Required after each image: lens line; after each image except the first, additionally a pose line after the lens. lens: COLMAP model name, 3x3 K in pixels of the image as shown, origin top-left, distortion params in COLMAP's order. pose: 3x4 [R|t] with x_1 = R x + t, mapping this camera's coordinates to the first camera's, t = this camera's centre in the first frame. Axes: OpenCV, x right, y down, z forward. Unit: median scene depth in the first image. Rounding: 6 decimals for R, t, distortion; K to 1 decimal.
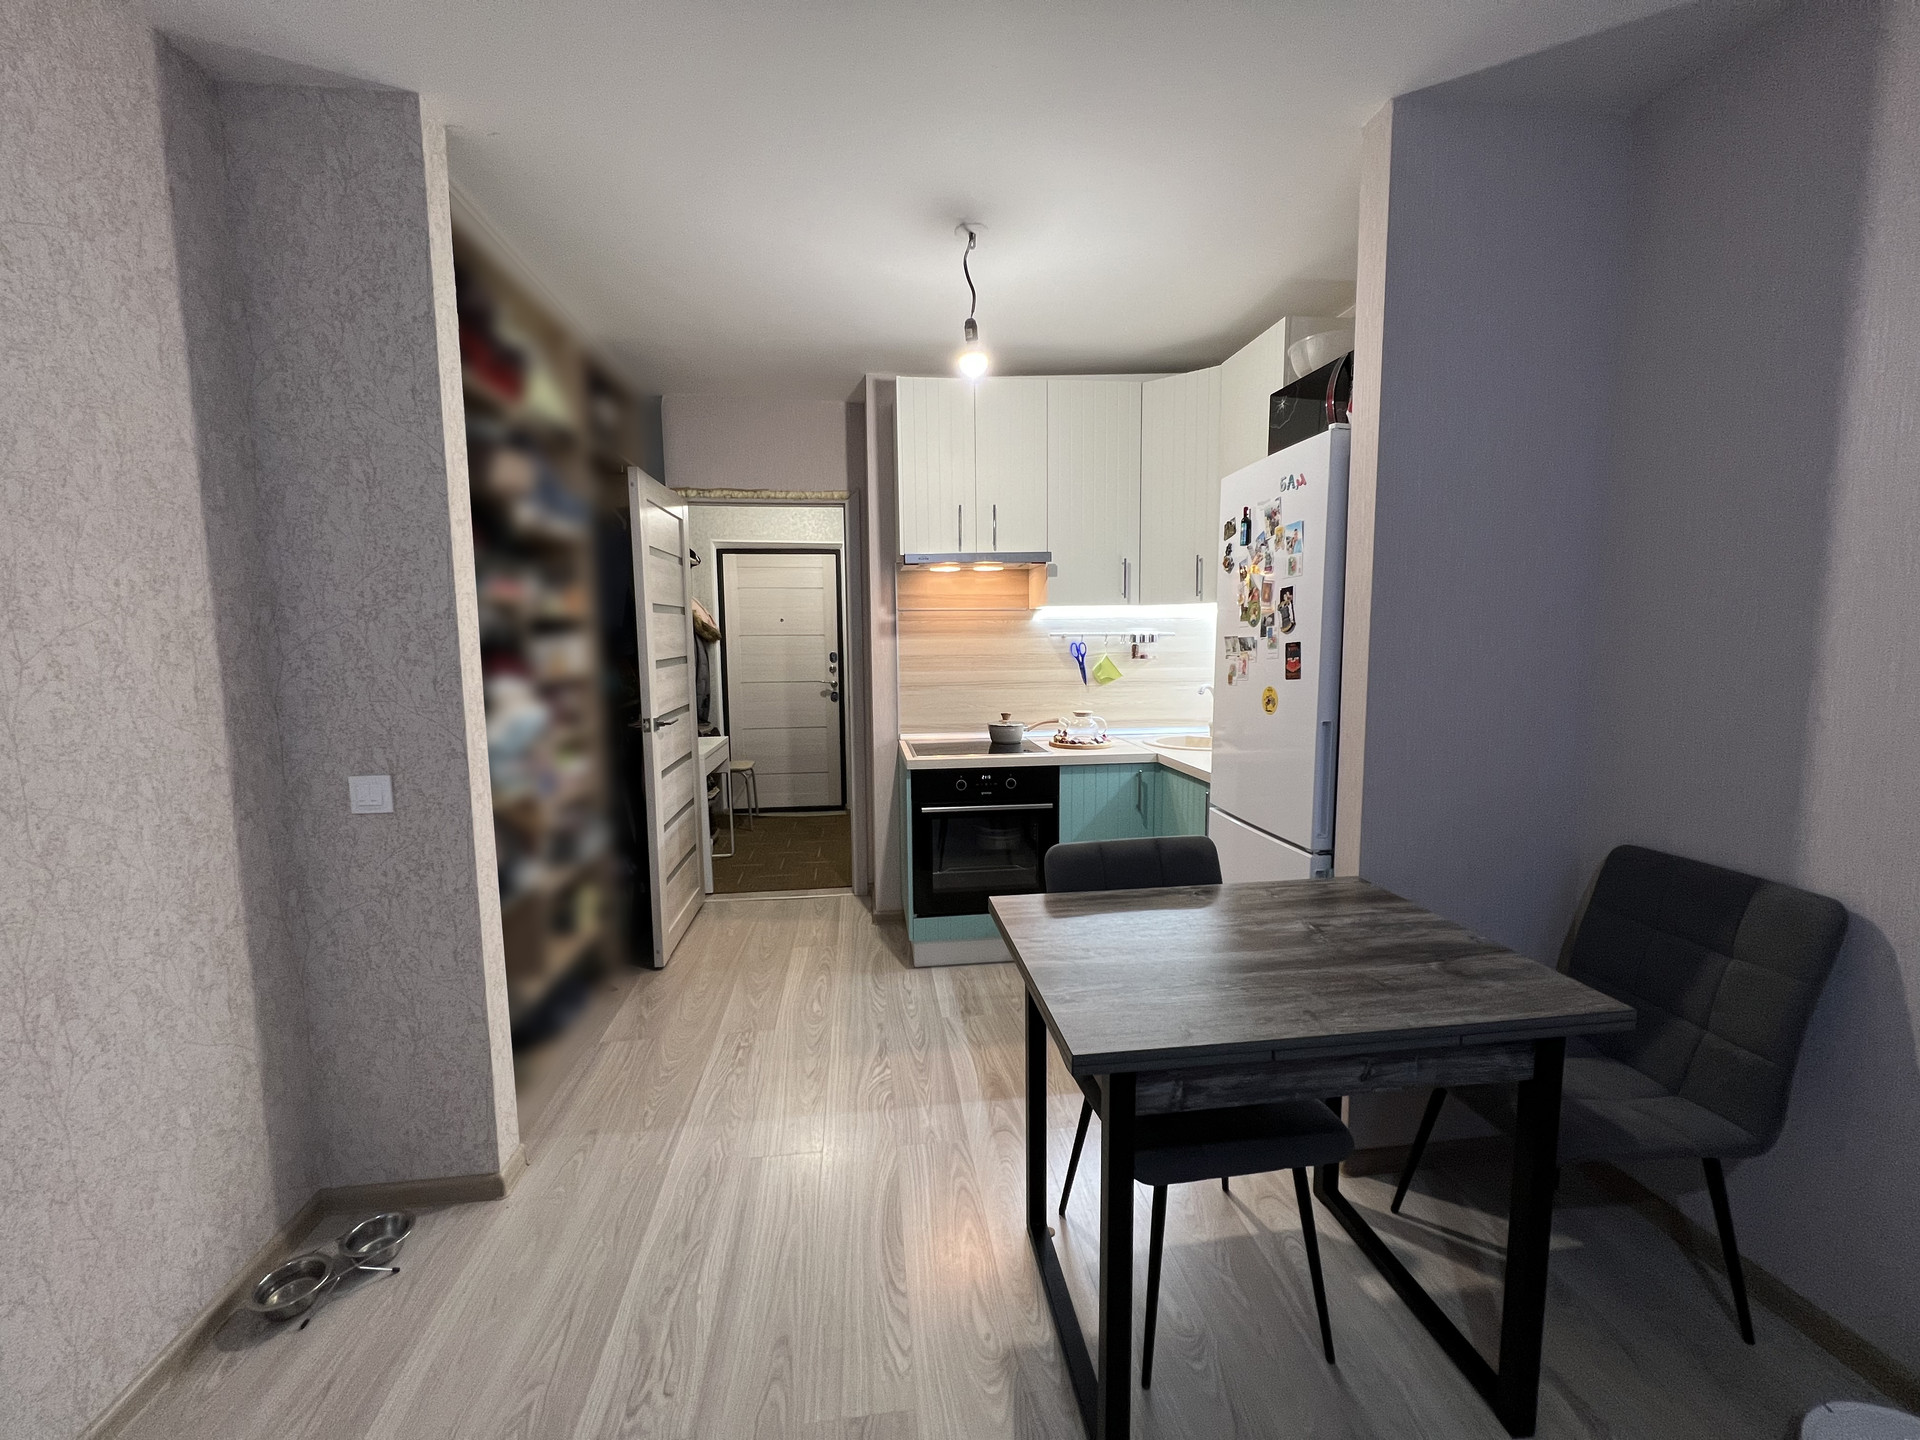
lens RADIAL K [[769.5, 0, 957.8], [0, 769.5, 719.5], [0, 0, 1]] dist [0.000414, 0.000479]
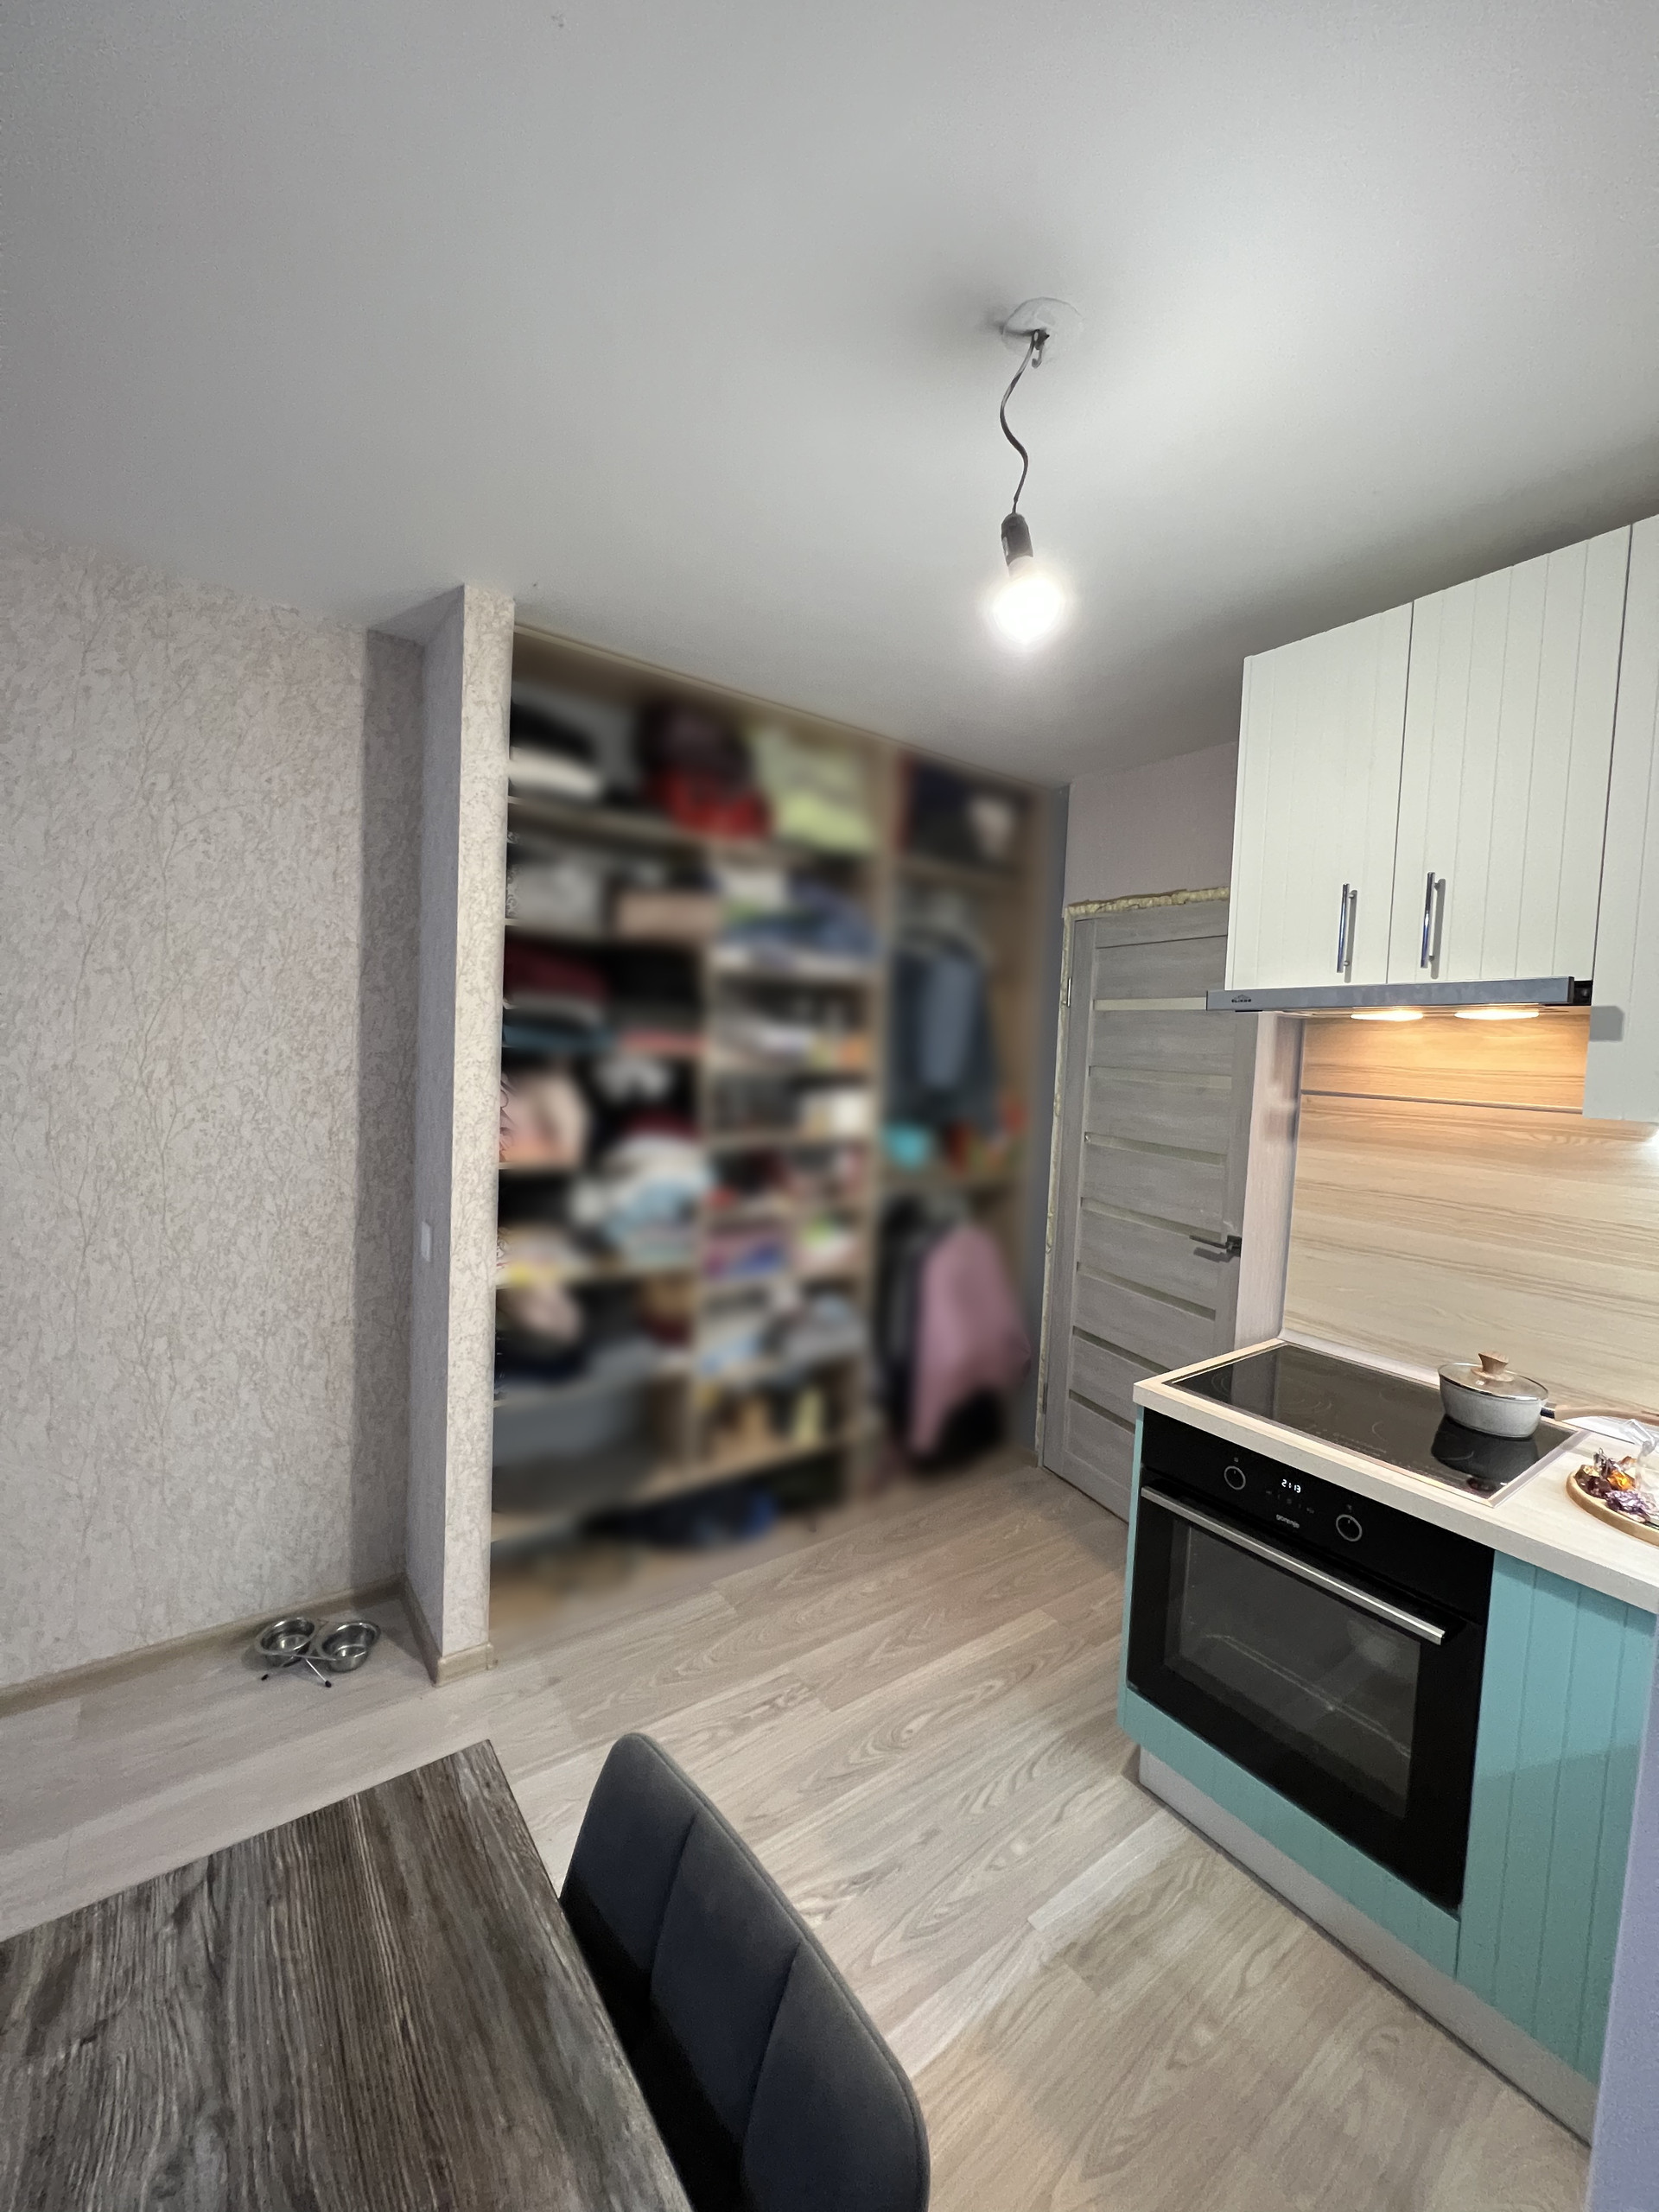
lens RADIAL K [[886.5, 0, 830.8], [0, 886.5, 1100.2], [0, 0, 1]] dist [0.000414, 0.000479]
pose [[0.482774, 0.084656, -0.871643, 0.638541], [-0.142620, 0.989629, 0.017123, -0.220630], [0.864054, 0.116047, 0.489841, 0.931814]]
